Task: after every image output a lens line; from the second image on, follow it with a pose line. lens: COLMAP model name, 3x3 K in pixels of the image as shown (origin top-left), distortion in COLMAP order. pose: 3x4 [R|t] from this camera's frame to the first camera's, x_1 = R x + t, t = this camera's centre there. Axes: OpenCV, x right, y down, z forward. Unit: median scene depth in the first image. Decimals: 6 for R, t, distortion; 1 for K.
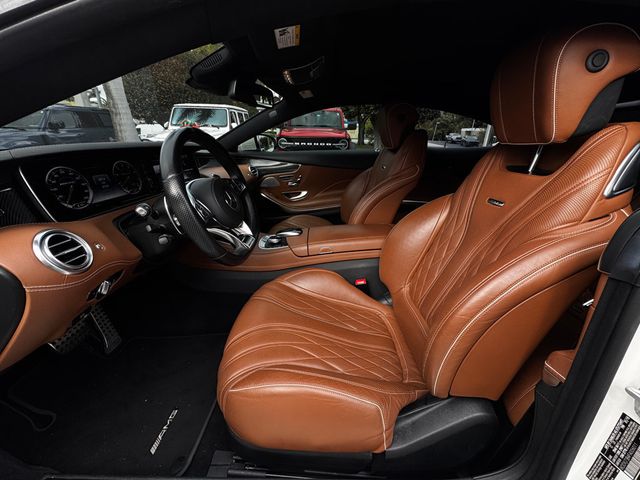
lens RADIAL K [[257.4, 0, 323.0], [0, 257.4, 235.7], [0, 0, 1]] dist [0.001258, -0.000084]
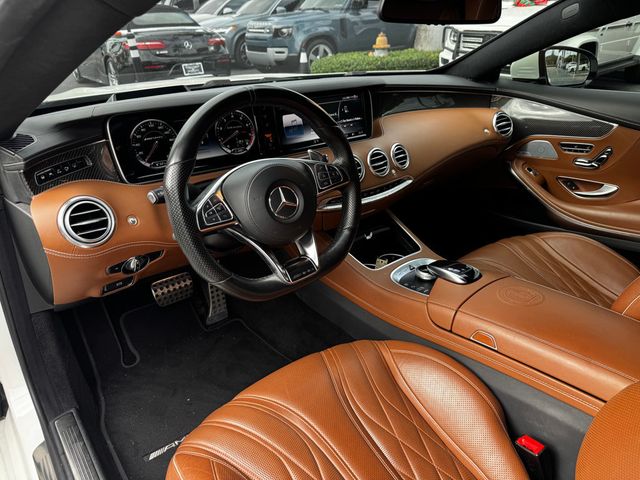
lens RADIAL K [[455.2, 0, 320.0], [0, 455.2, 240.0], [0, 0, 1]] dist [0.039871, -0.001321]
pose [[0.634870, 0.338072, -0.694728, 0.338402], [-0.270261, 0.939553, 0.210234, -0.206313], [0.723808, 0.054287, 0.687862, 0.196863]]
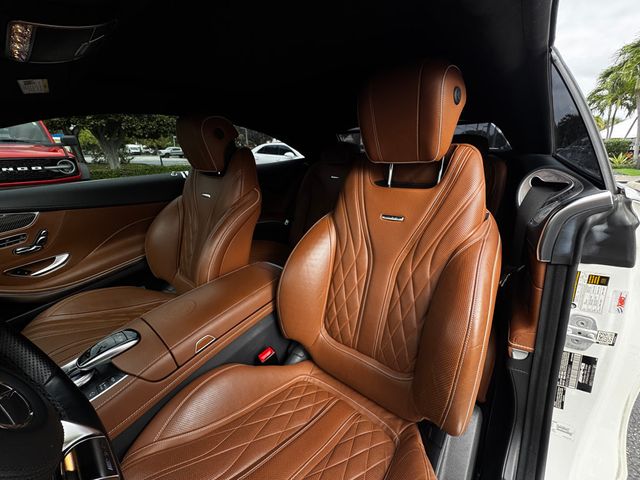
lens RADIAL K [[257.4, 0, 323.0], [0, 257.4, 235.7], [0, 0, 1]] dist [0.001258, -0.000084]
pose [[0.635866, -0.264583, 0.725031, -0.190962], [0.299271, 0.950431, 0.084370, -0.153561], [-0.711415, 0.163333, 0.683529, 0.326990]]
